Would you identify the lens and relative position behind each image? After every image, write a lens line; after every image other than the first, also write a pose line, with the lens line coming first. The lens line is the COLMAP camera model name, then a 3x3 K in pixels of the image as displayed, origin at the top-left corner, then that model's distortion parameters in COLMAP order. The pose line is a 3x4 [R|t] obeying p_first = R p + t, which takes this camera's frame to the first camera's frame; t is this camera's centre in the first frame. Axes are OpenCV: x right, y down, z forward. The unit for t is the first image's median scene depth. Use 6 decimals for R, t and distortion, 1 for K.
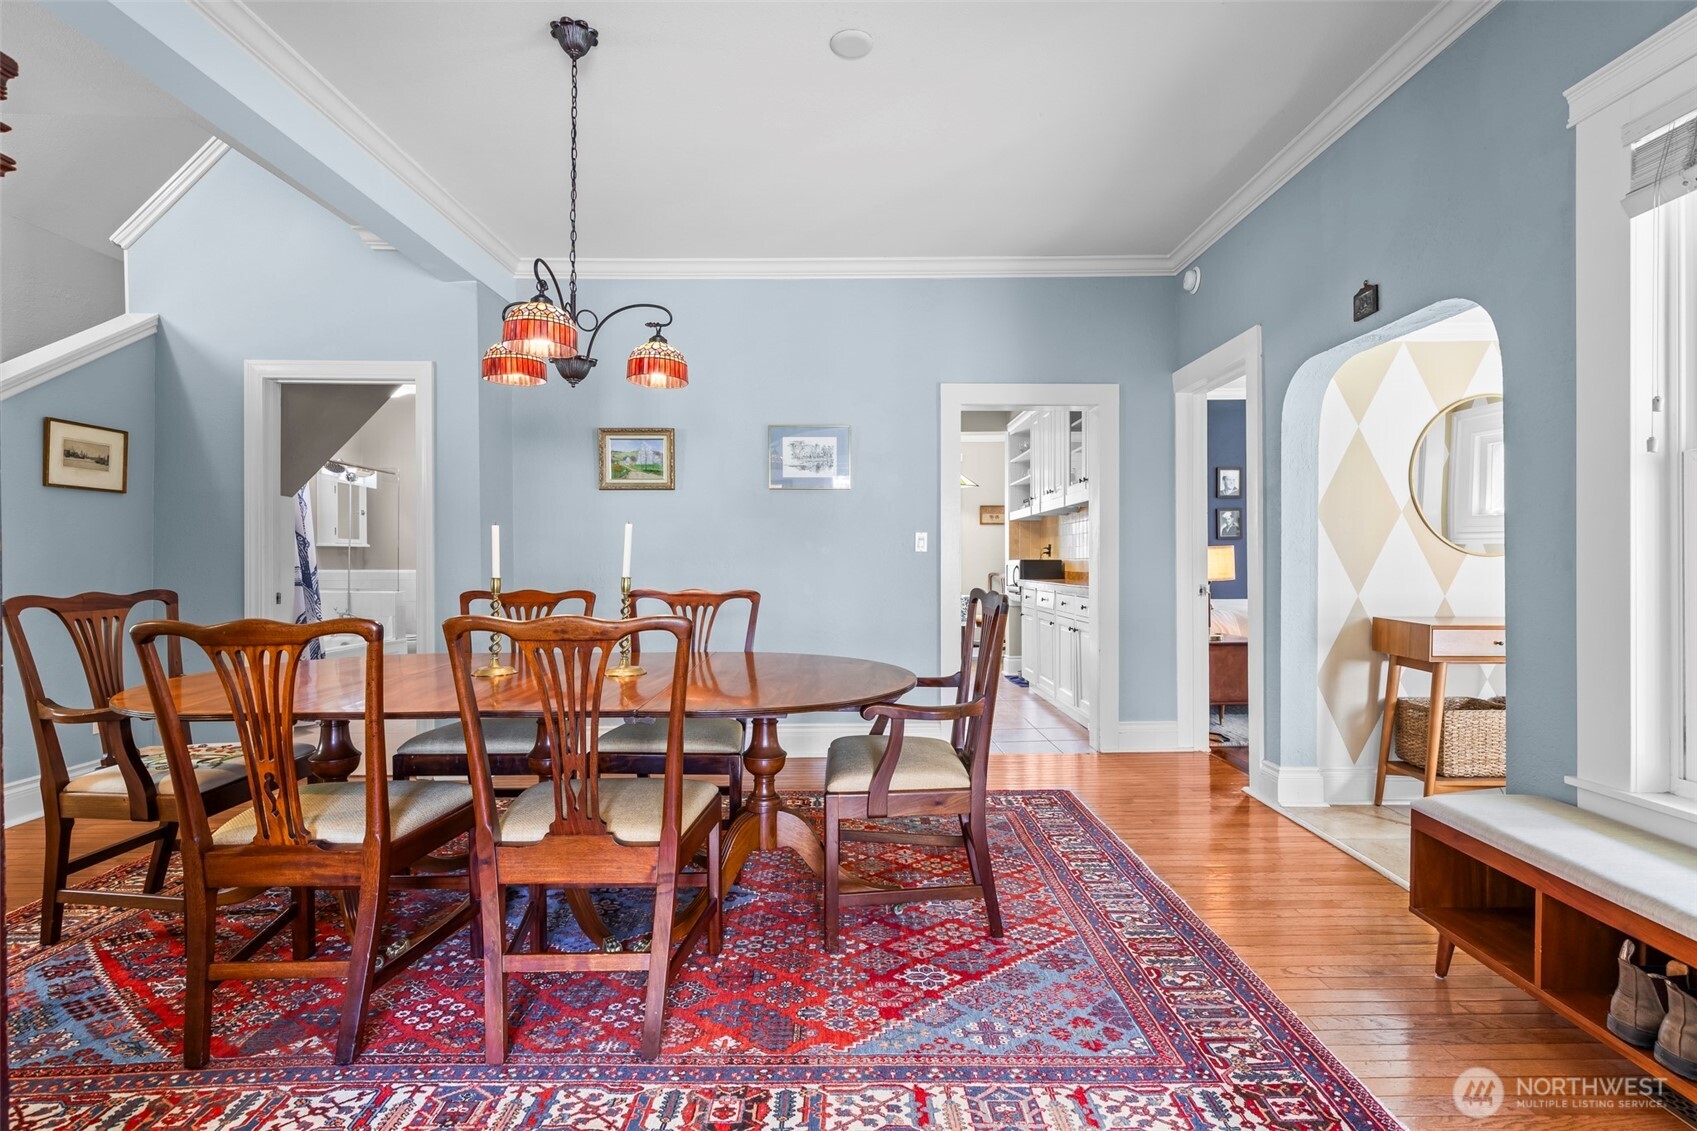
lens RADIAL K [[814.5, 0, 860.0], [0, 814.5, 567.3], [0, 0, 1]] dist [-0.002798, 0.000474]
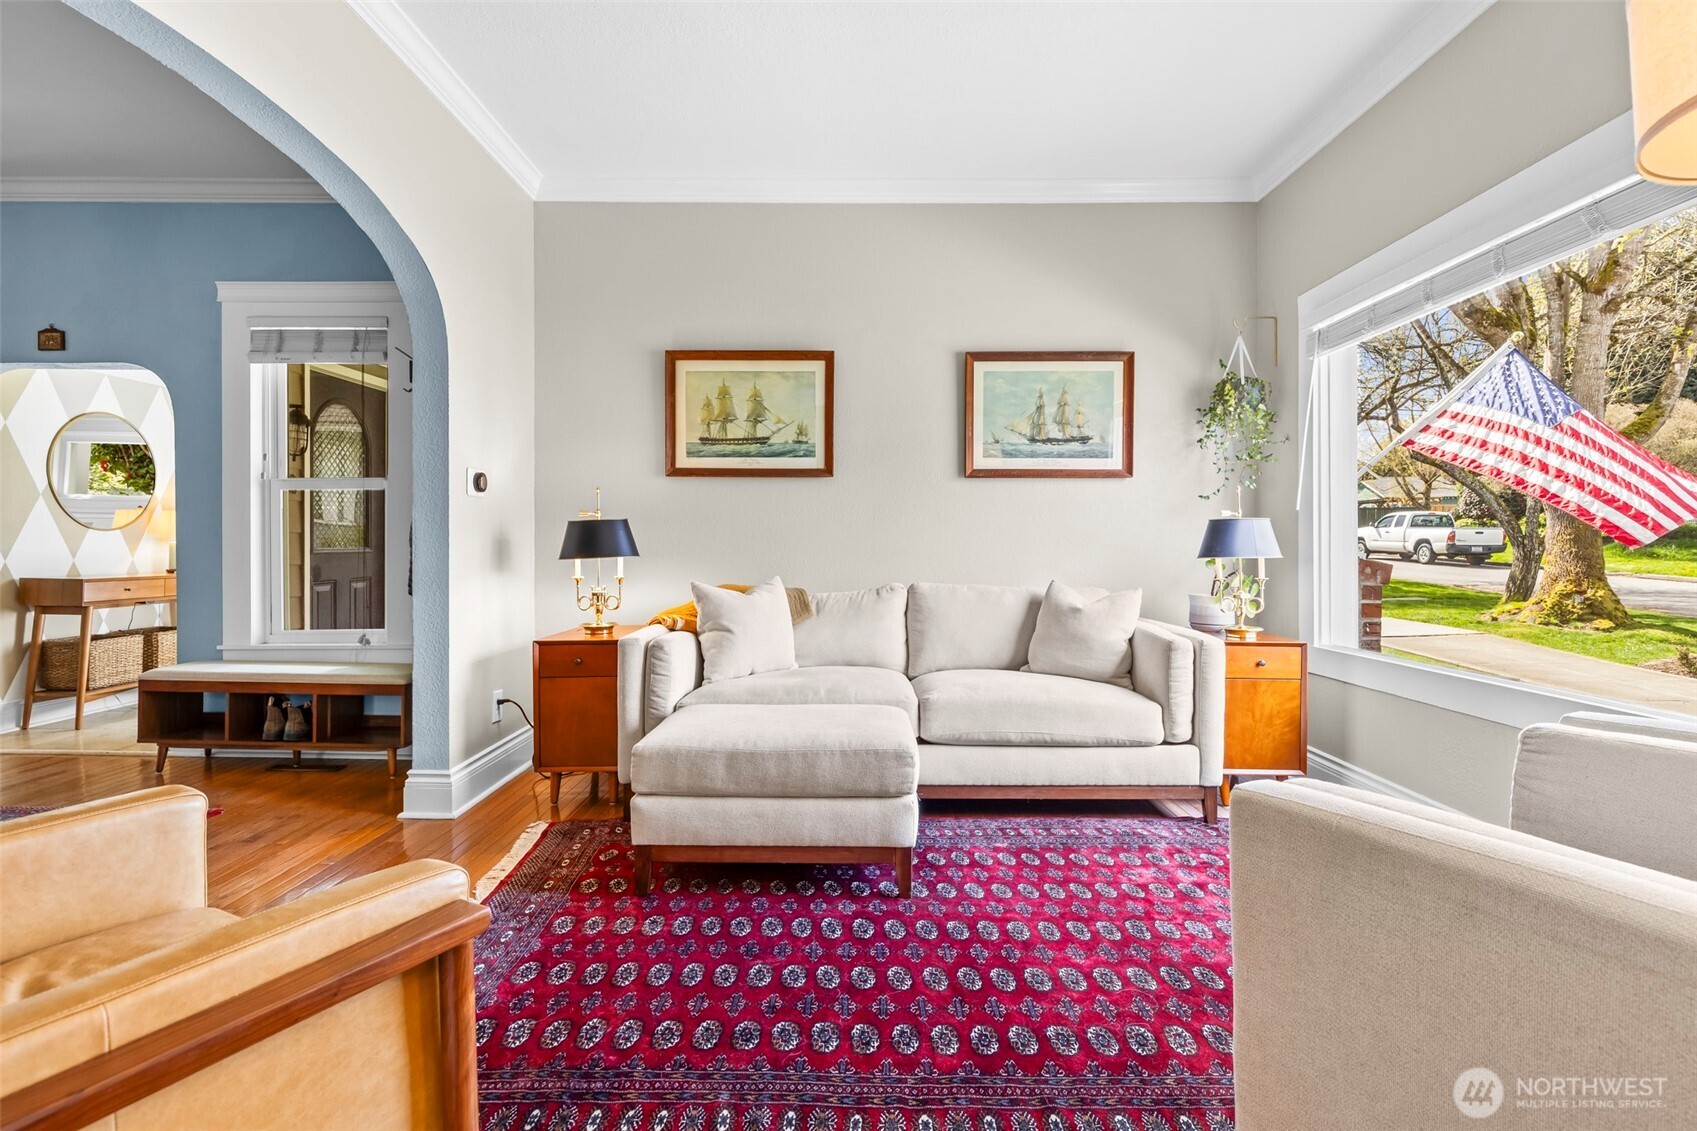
lens RADIAL K [[852.3, 0, 849.0], [0, 852.3, 552.7], [0, 0, 1]] dist [-0.002028, 0.000538]
pose [[0.049033, -0.000366, 0.998797, -0.665452], [0.005895, 0.999983, 0.000077, 0.032872], [-0.998780, 0.005884, 0.049034, -0.359926]]
